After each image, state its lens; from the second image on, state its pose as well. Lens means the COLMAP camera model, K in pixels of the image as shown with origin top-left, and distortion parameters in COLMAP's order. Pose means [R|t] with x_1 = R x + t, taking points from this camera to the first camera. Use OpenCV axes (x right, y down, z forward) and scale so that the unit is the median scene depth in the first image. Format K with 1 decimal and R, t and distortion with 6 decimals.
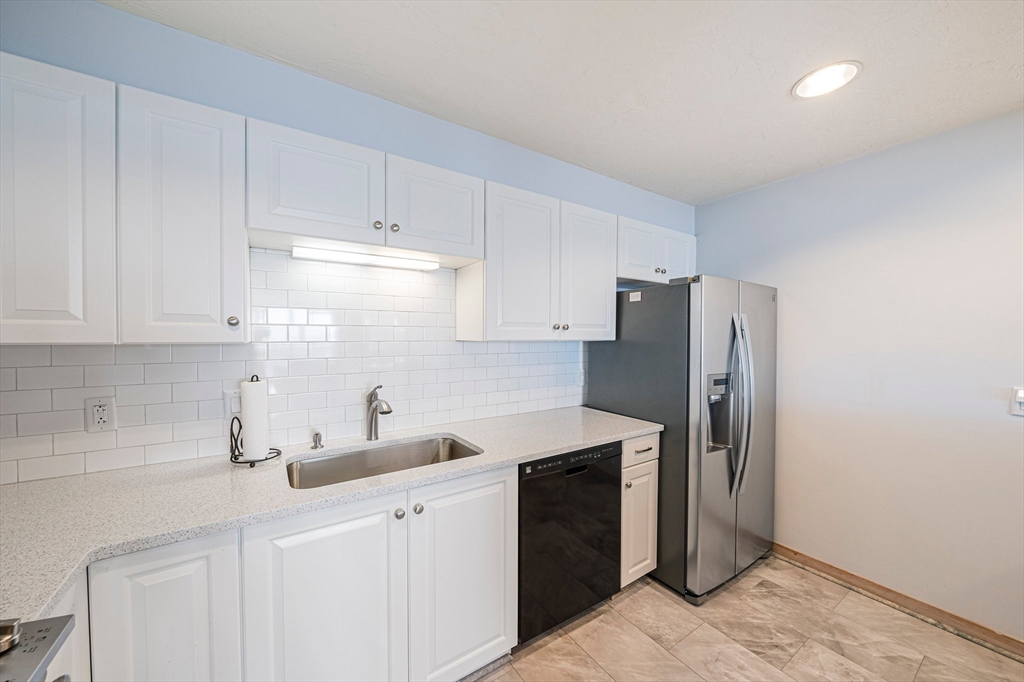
lens RADIAL K [[356.6, 0, 498.6], [0, 356.6, 343.7], [0, 0, 1]] dist [-0.007046, -0.000001]
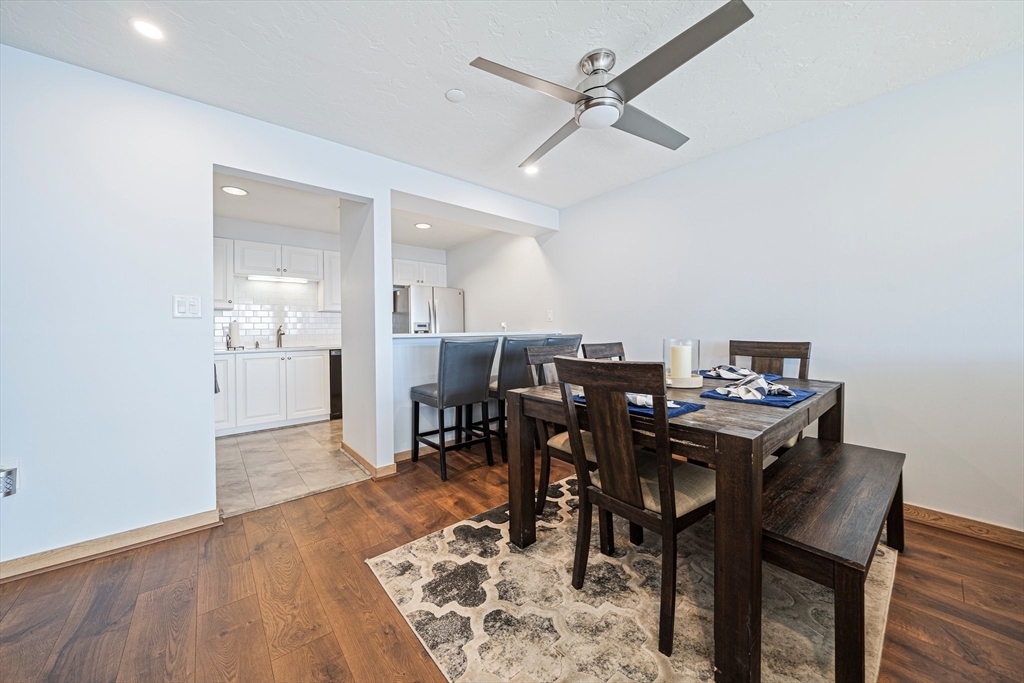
lens RADIAL K [[356.6, 0, 494.9], [0, 356.6, 325.2], [0, 0, 1]] dist [-0.007046, -0.000001]
pose [[0.993880, -0.017405, 0.109089, 1.083718], [0.021365, 0.999151, -0.035235, 0.261137], [-0.108383, 0.037350, 0.993407, -2.049109]]
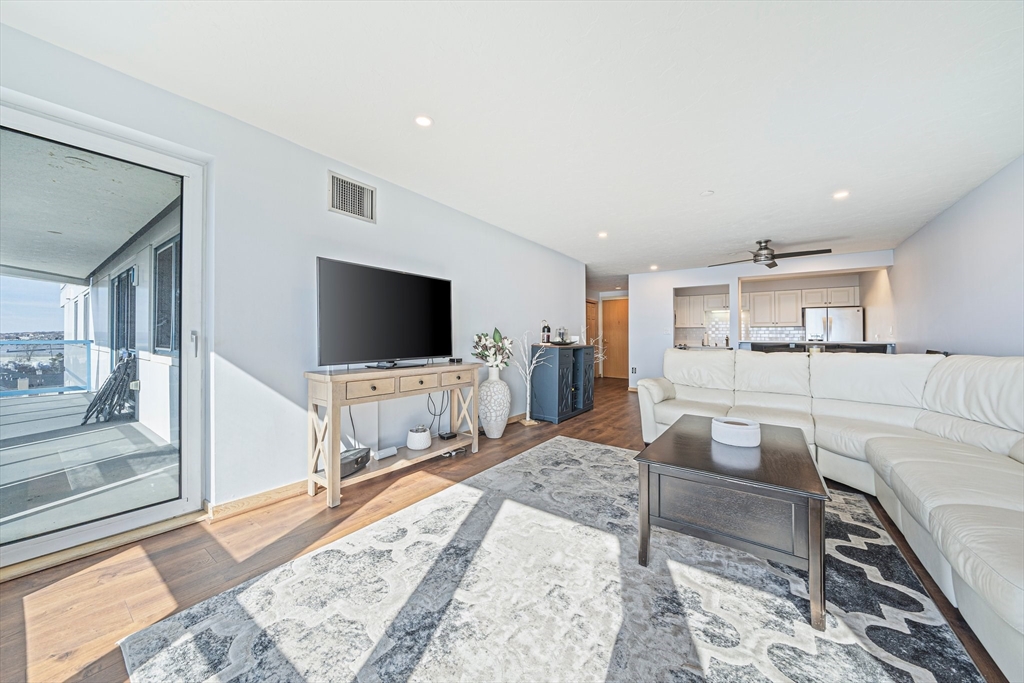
lens RADIAL K [[356.6, 0, 519.1], [0, 356.6, 326.7], [0, 0, 1]] dist [-0.007046, -0.000001]
pose [[0.380254, -0.025458, -0.924532, 3.625707], [-0.029635, 0.998772, -0.039690, 0.312203], [0.924407, 0.042491, 0.379033, -4.147026]]
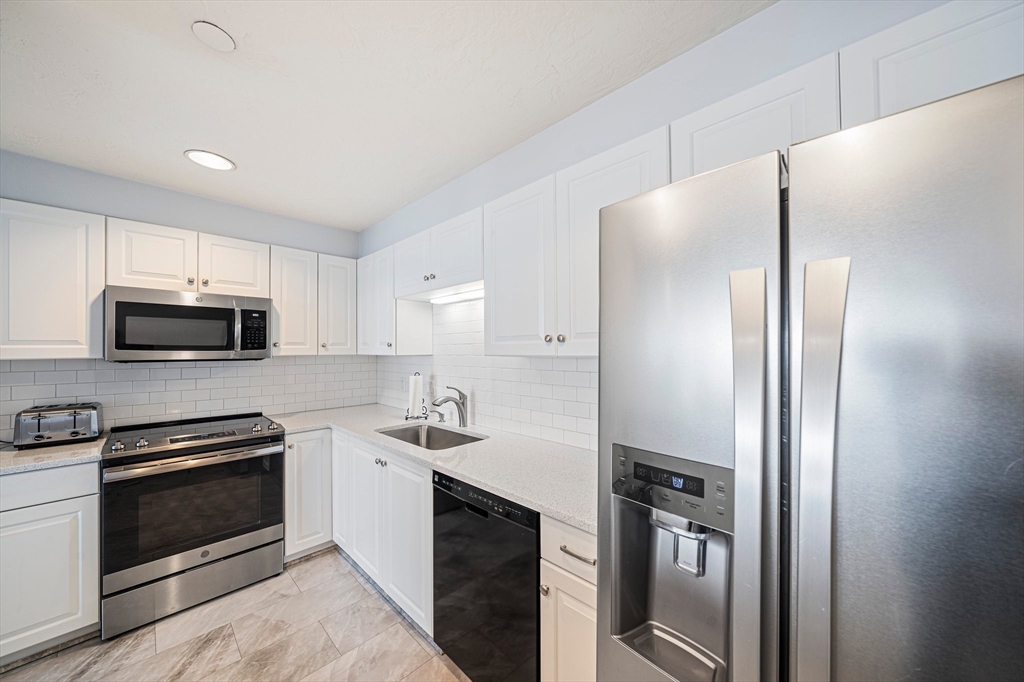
lens RADIAL K [[356.6, 0, 509.3], [0, 356.6, 346.5], [0, 0, 1]] dist [-0.007046, -0.000001]
pose [[0.232097, -0.015323, -0.972572, 1.168183], [-0.015403, 0.999693, -0.019426, -0.018726], [0.972571, 0.019489, 0.231790, 0.959275]]
